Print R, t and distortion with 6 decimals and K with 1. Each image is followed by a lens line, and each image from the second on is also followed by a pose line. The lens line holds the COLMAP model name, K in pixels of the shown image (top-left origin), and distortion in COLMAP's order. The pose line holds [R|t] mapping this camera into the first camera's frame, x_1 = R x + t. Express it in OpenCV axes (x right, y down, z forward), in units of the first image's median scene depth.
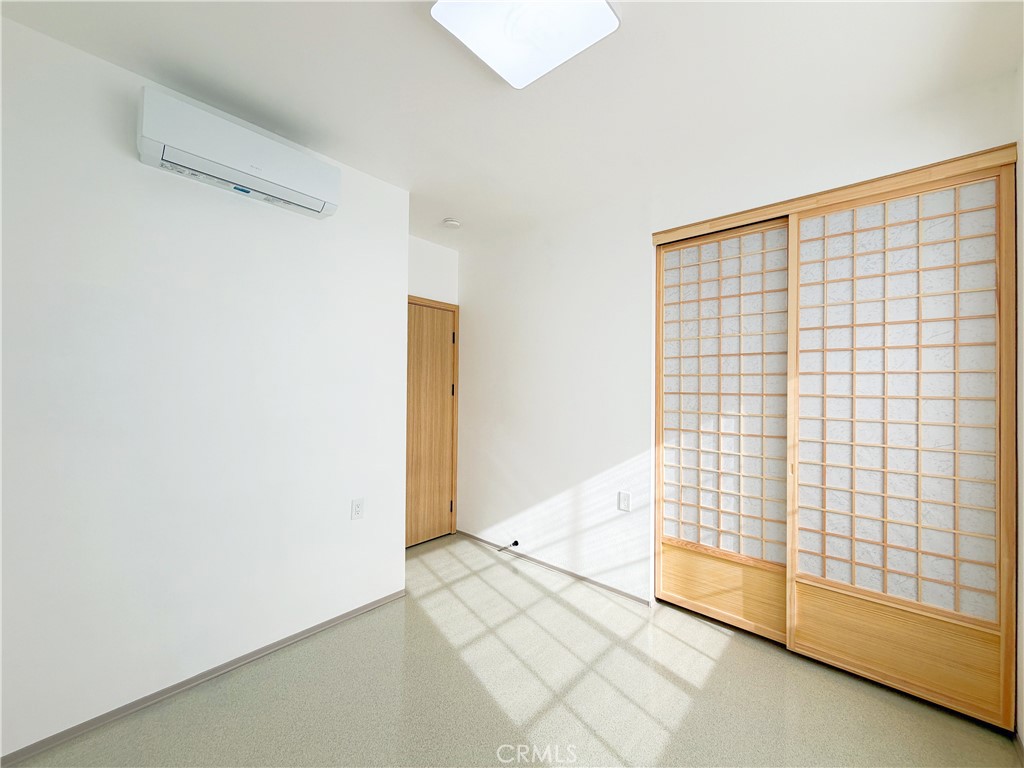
lens RADIAL K [[405.3, 0, 509.7], [0, 405.3, 383.4], [0, 0, 1]] dist [-0.003667, -0.000222]
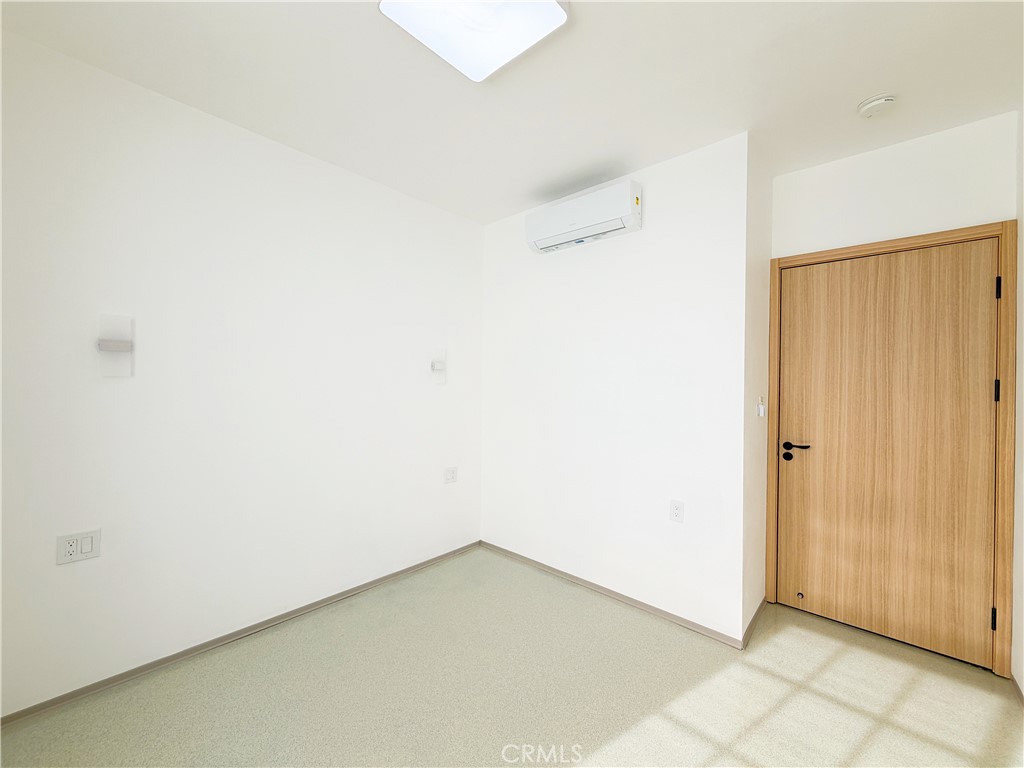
lens RADIAL K [[405.3, 0, 509.7], [0, 405.3, 383.4], [0, 0, 1]] dist [-0.003667, -0.000222]
pose [[-0.008040, -0.014174, -0.999867, 0.581924], [-0.002056, 0.999898, -0.014158, 0.024433], [0.999966, 0.001942, -0.008068, 0.614402]]
